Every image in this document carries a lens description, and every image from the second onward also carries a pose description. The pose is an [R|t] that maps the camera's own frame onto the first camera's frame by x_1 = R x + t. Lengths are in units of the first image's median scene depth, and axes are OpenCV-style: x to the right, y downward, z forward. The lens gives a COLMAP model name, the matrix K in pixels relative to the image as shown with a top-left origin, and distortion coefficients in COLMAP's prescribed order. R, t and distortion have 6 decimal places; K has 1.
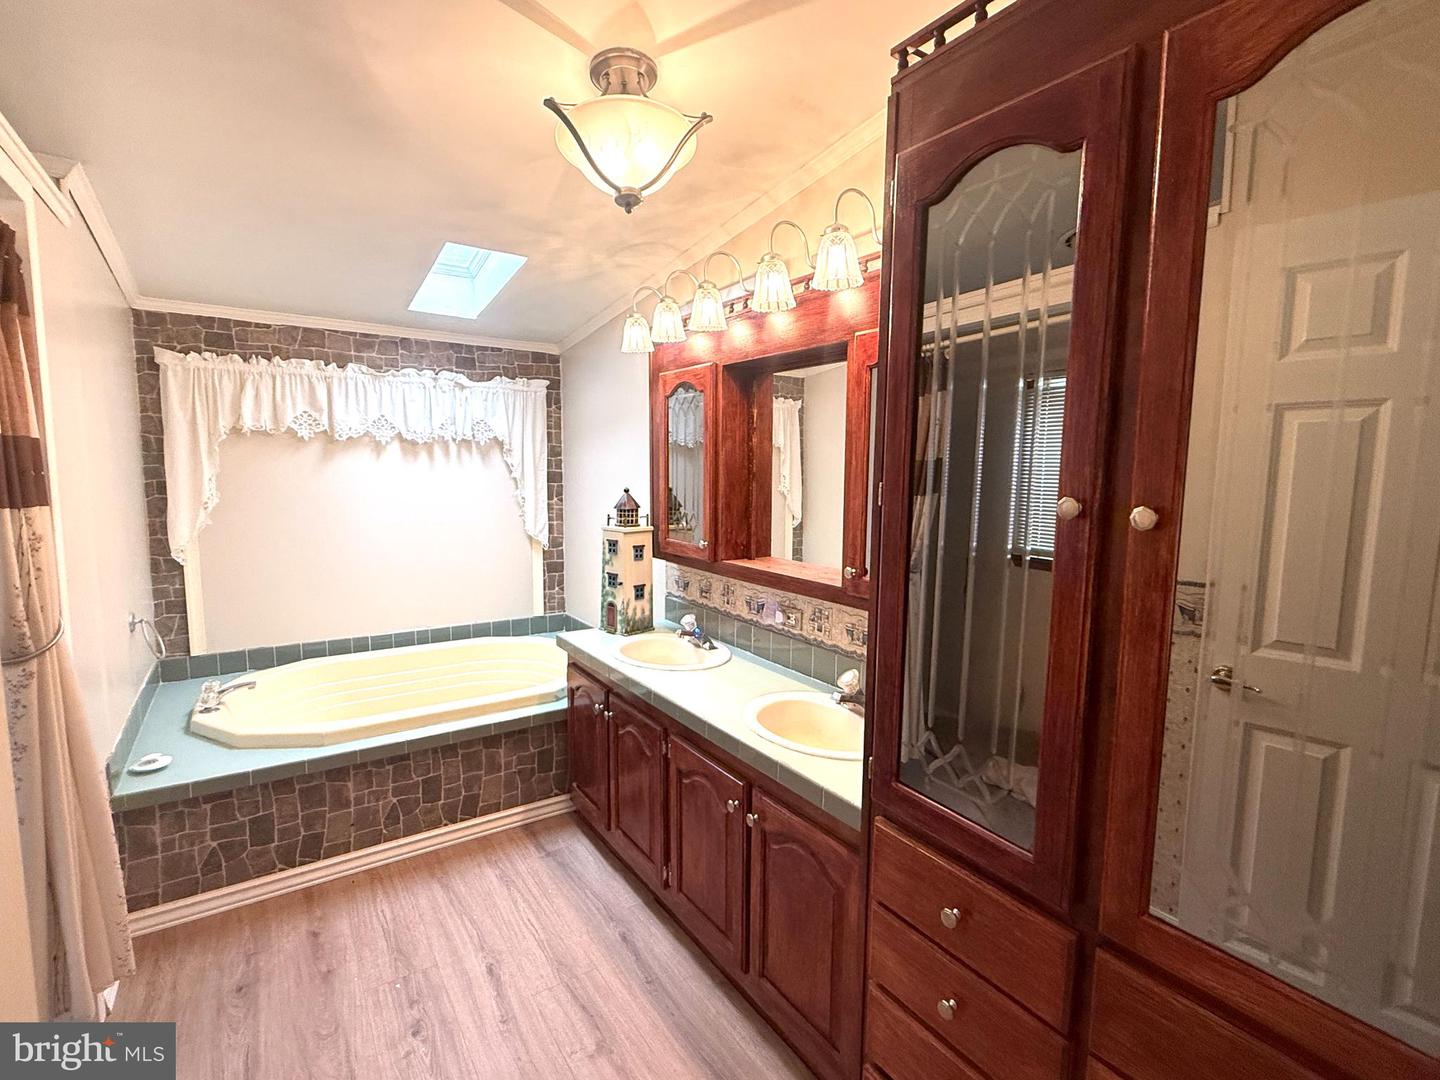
lens RADIAL K [[702.2, 0, 726.8], [0, 702.2, 544.0], [0, 0, 1]] dist [0.003685, -0.000016]
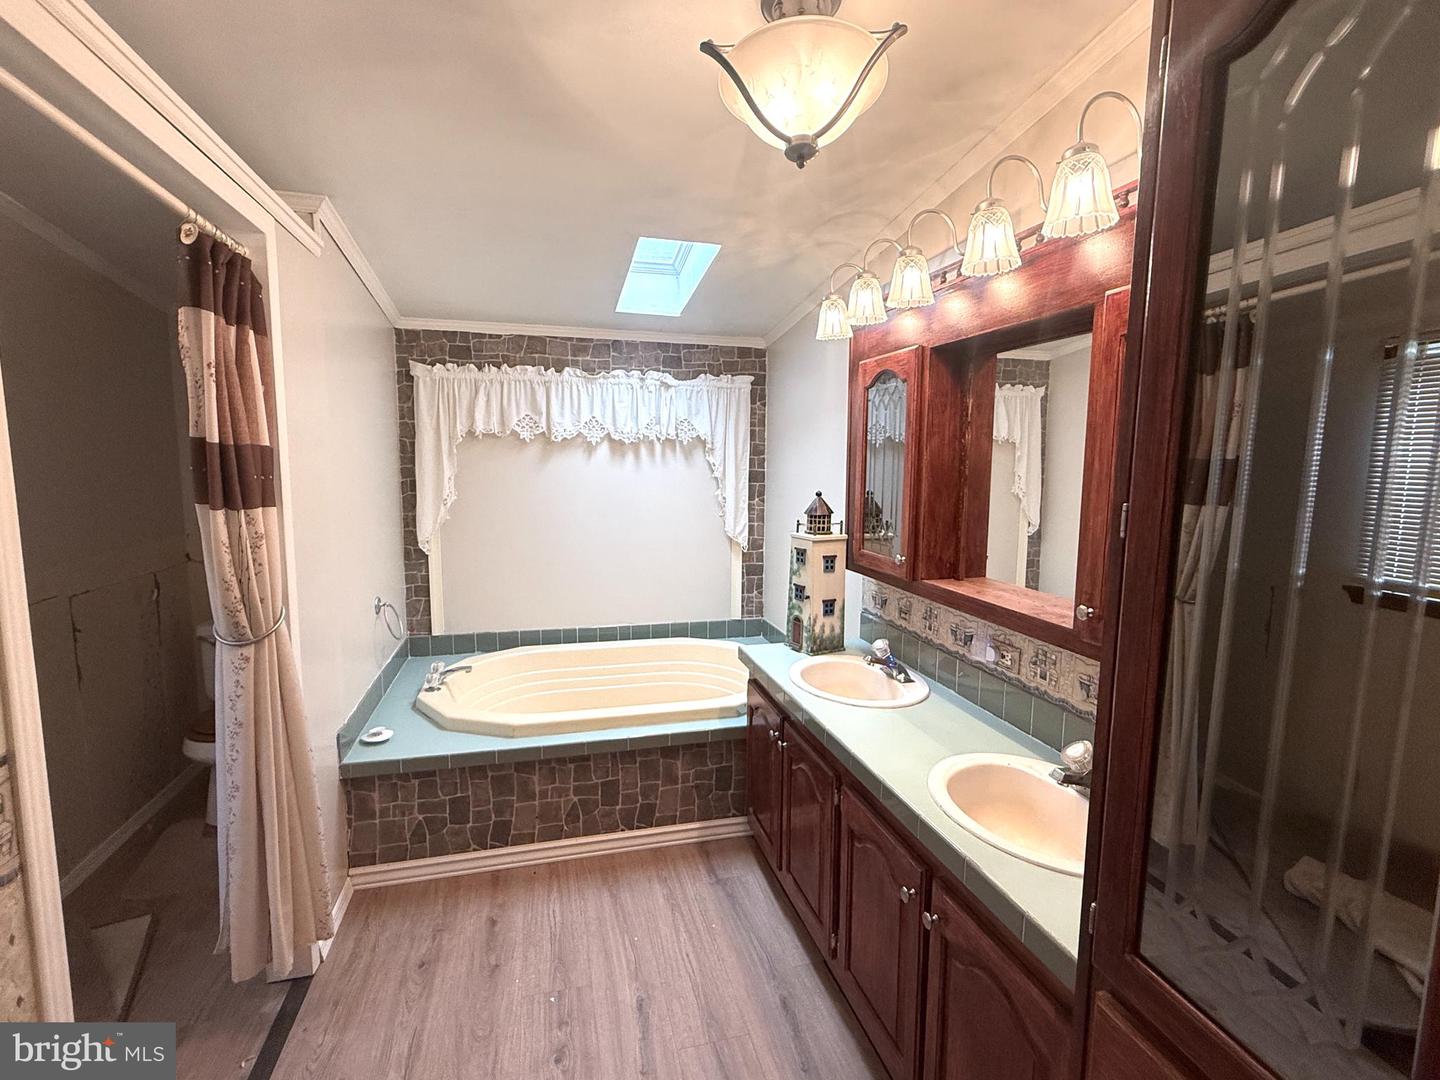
lens RADIAL K [[702.2, 0, 711.9], [0, 702.2, 543.3], [0, 0, 1]] dist [0.003685, -0.000016]
pose [[0.941008, 0.037263, -0.336326, 0.038654], [-0.035327, 0.999305, 0.011878, -0.021639], [0.336535, 0.000703, 0.941671, 0.120782]]
